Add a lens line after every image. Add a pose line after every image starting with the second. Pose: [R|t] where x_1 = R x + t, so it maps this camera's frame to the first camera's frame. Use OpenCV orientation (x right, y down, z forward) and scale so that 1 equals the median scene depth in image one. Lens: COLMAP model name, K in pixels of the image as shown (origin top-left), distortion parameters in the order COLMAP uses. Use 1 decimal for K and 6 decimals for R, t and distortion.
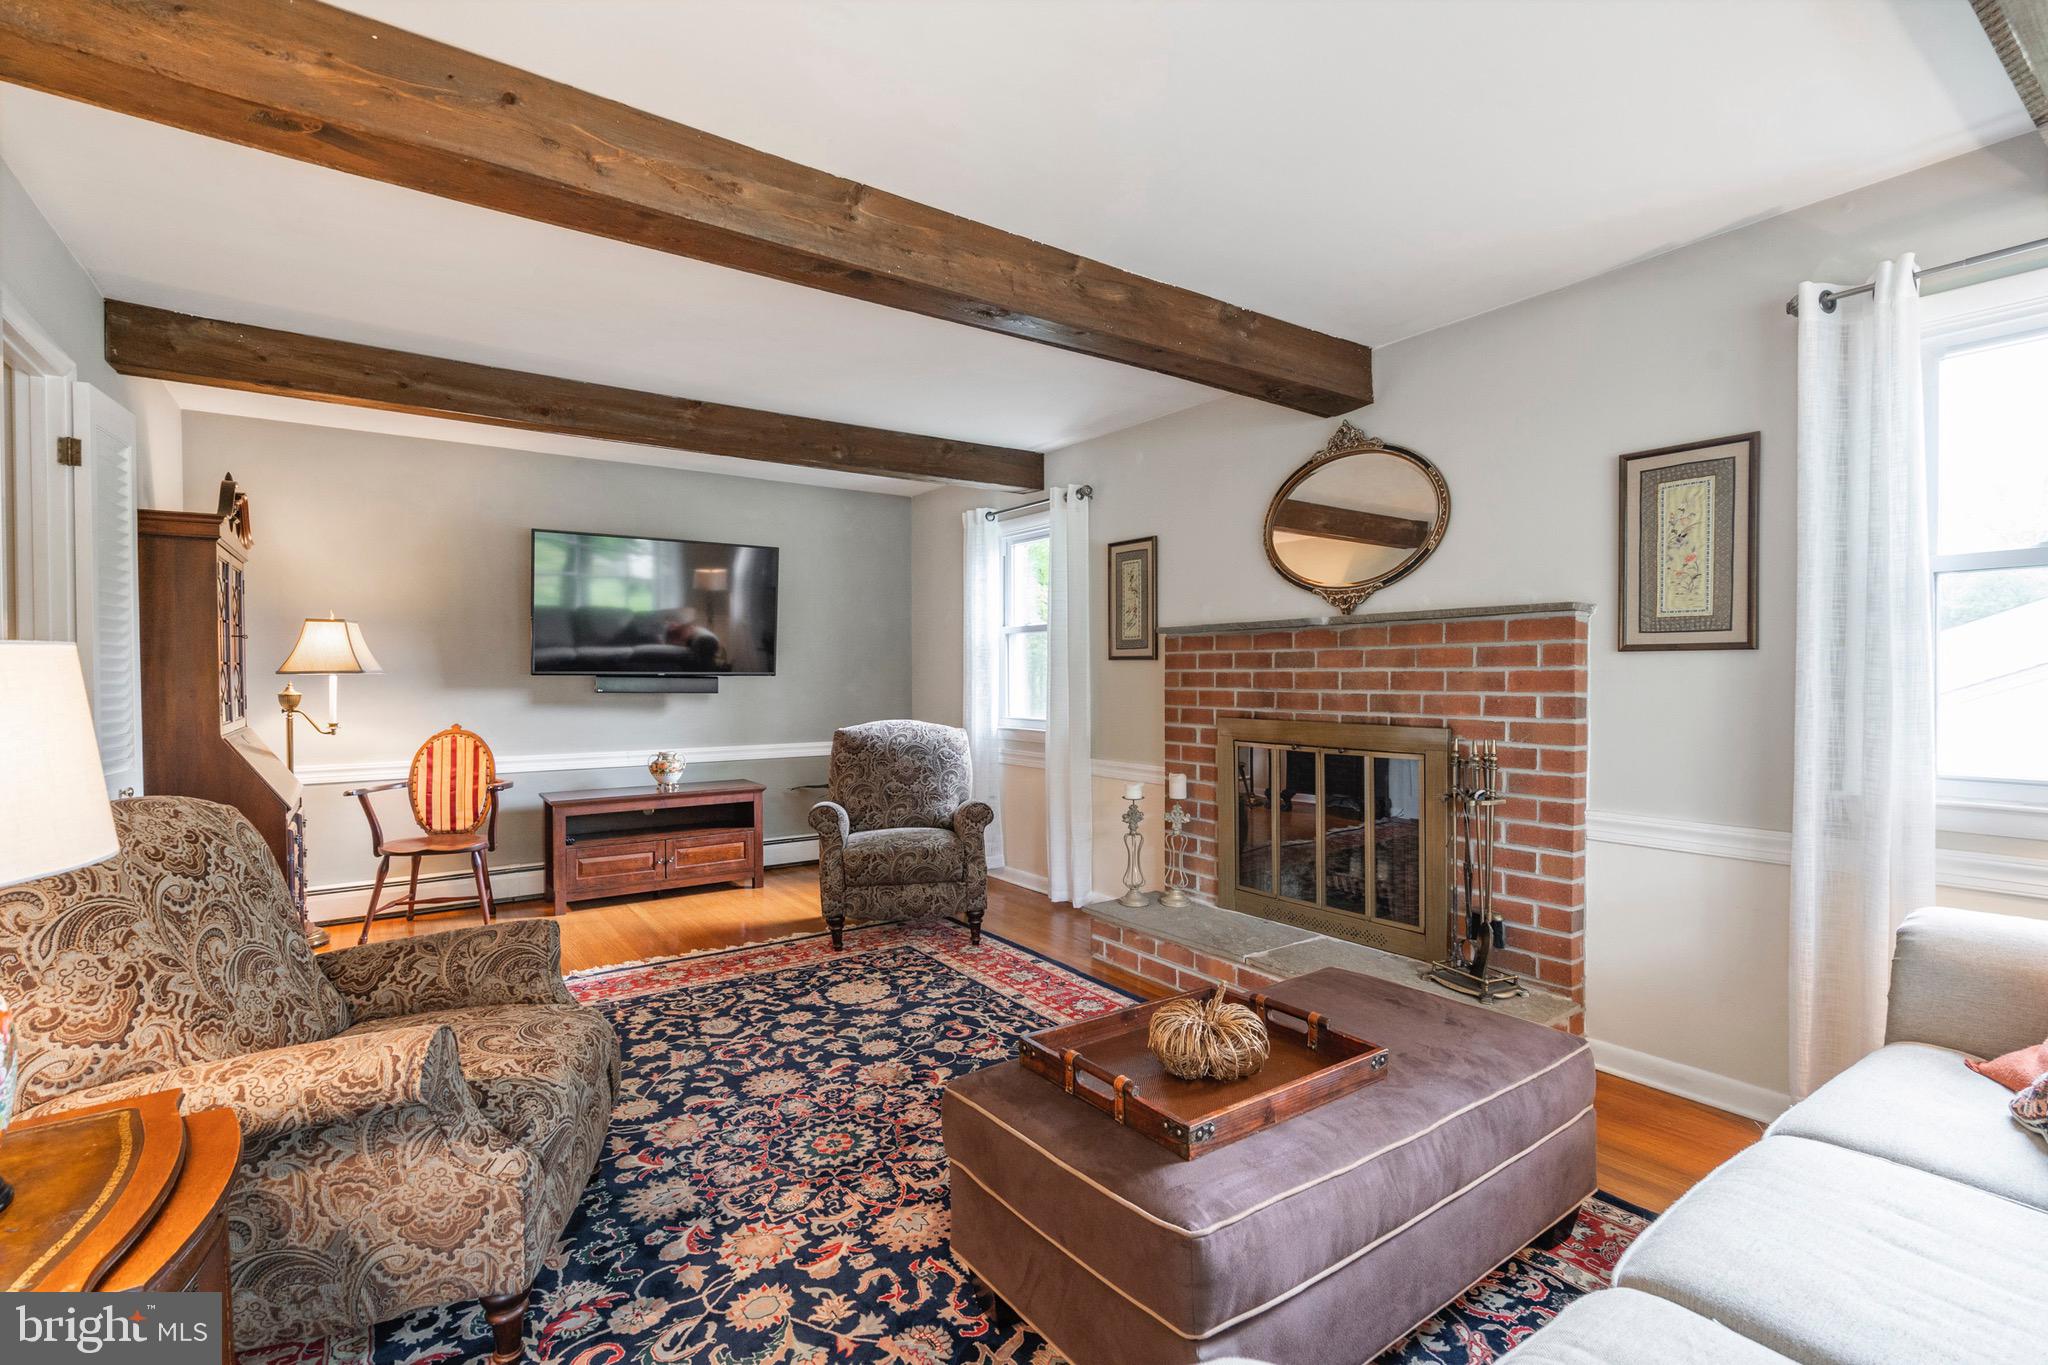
lens RADIAL K [[924.2, 0, 1017.3], [0, 924.2, 688.0], [0, 0, 1]] dist [-0.008961, 0.005217]
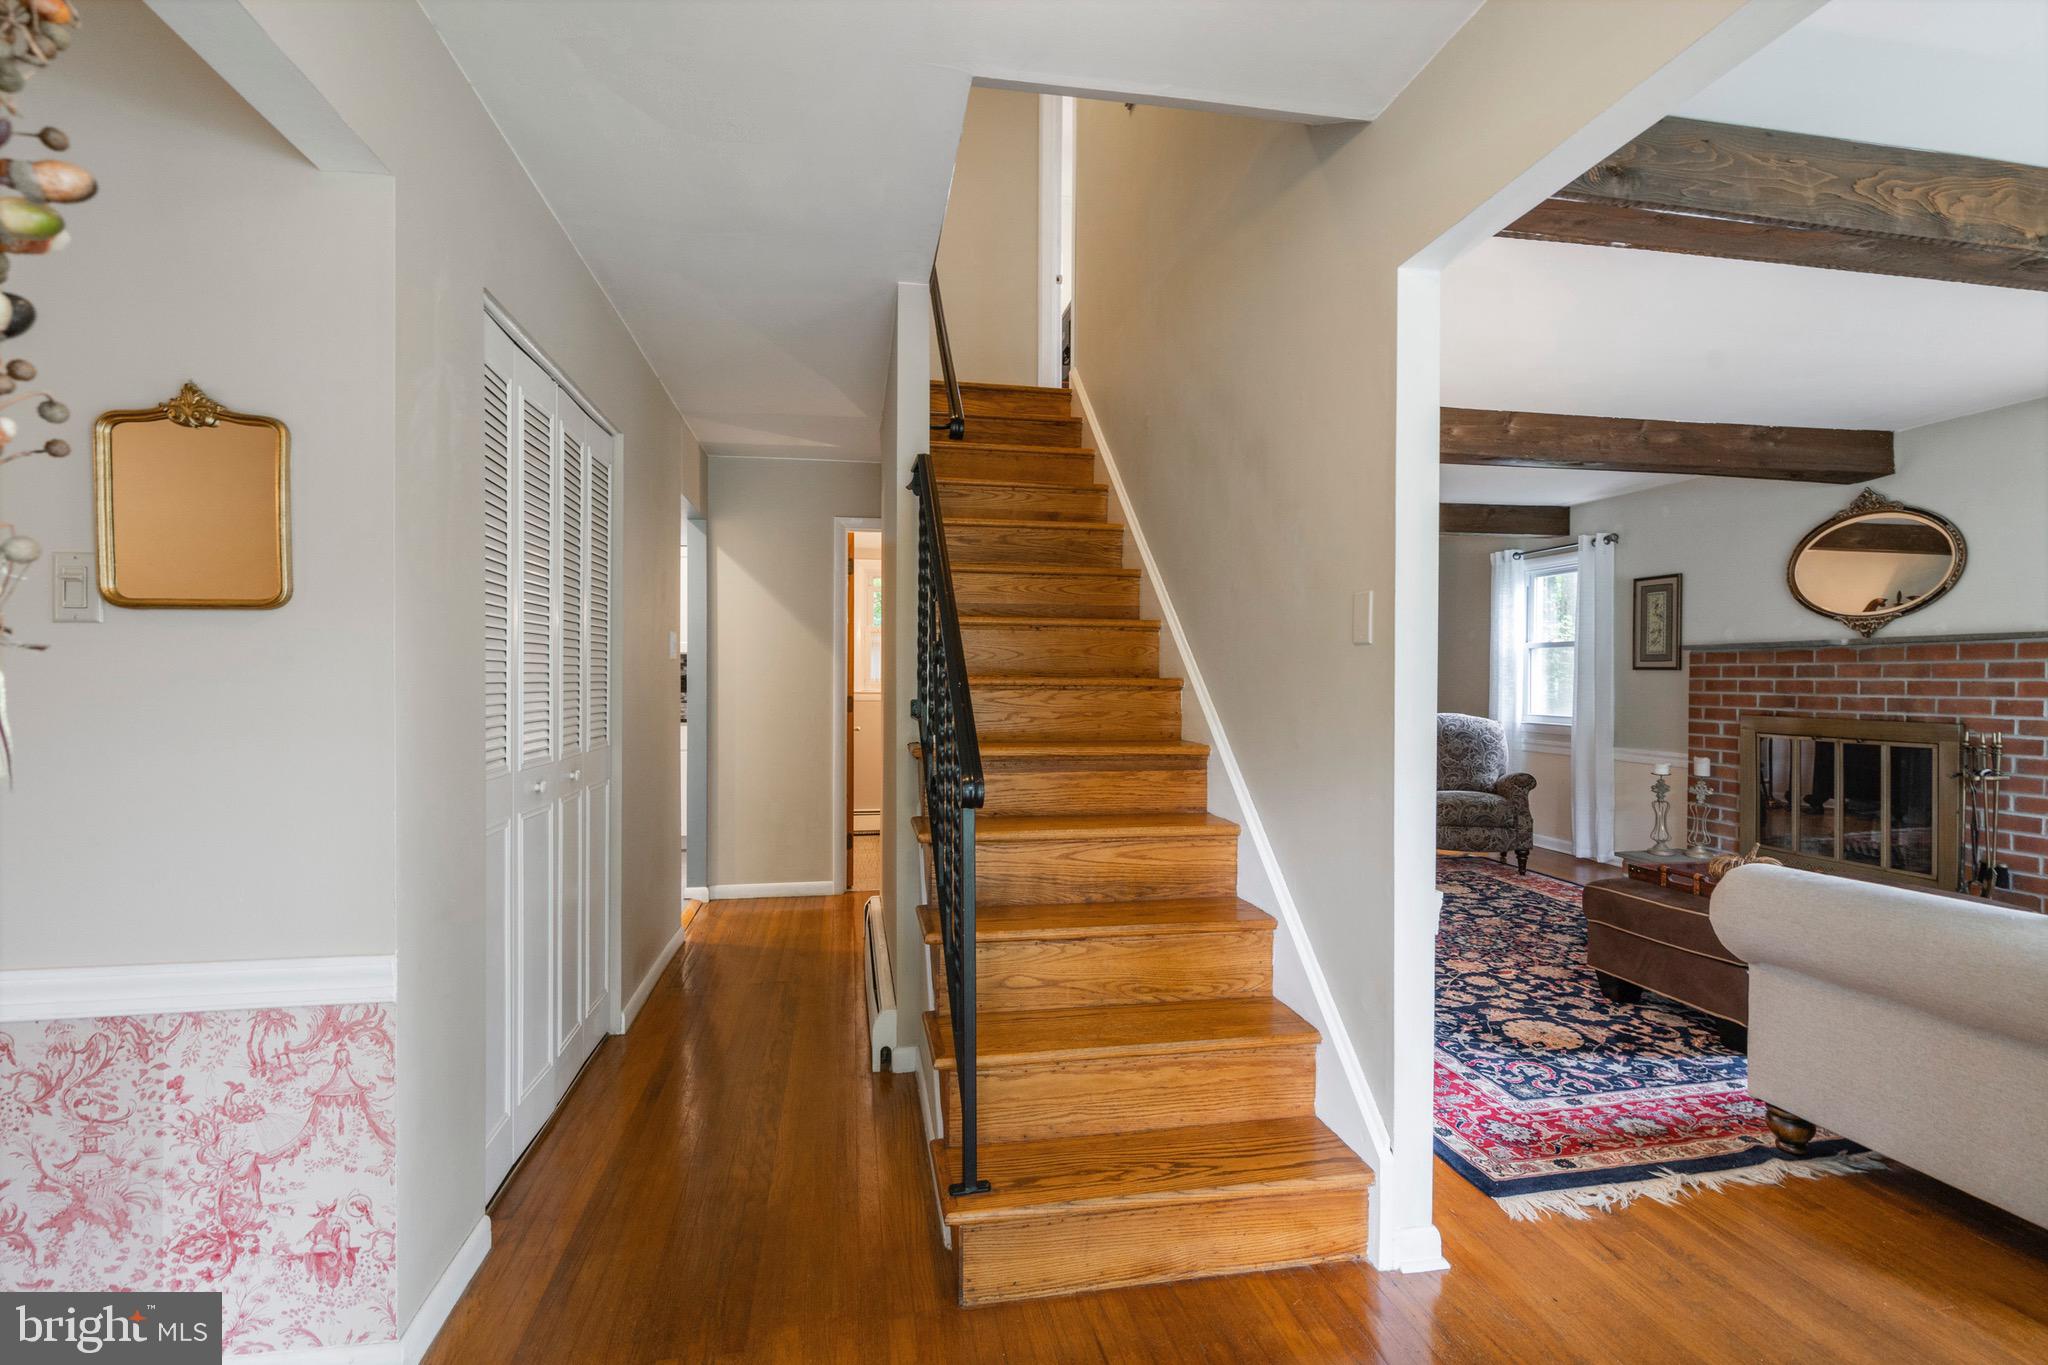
lens RADIAL K [[922.8, 0, 1020.0], [0, 922.8, 688.3], [0, 0, 1]] dist [-0.000108, 0.000307]
pose [[0.908217, 0.012357, -0.418318, -0.191911], [-0.013886, 0.999903, -0.000610, 0.010961], [0.418270, 0.006363, 0.908301, -0.718875]]
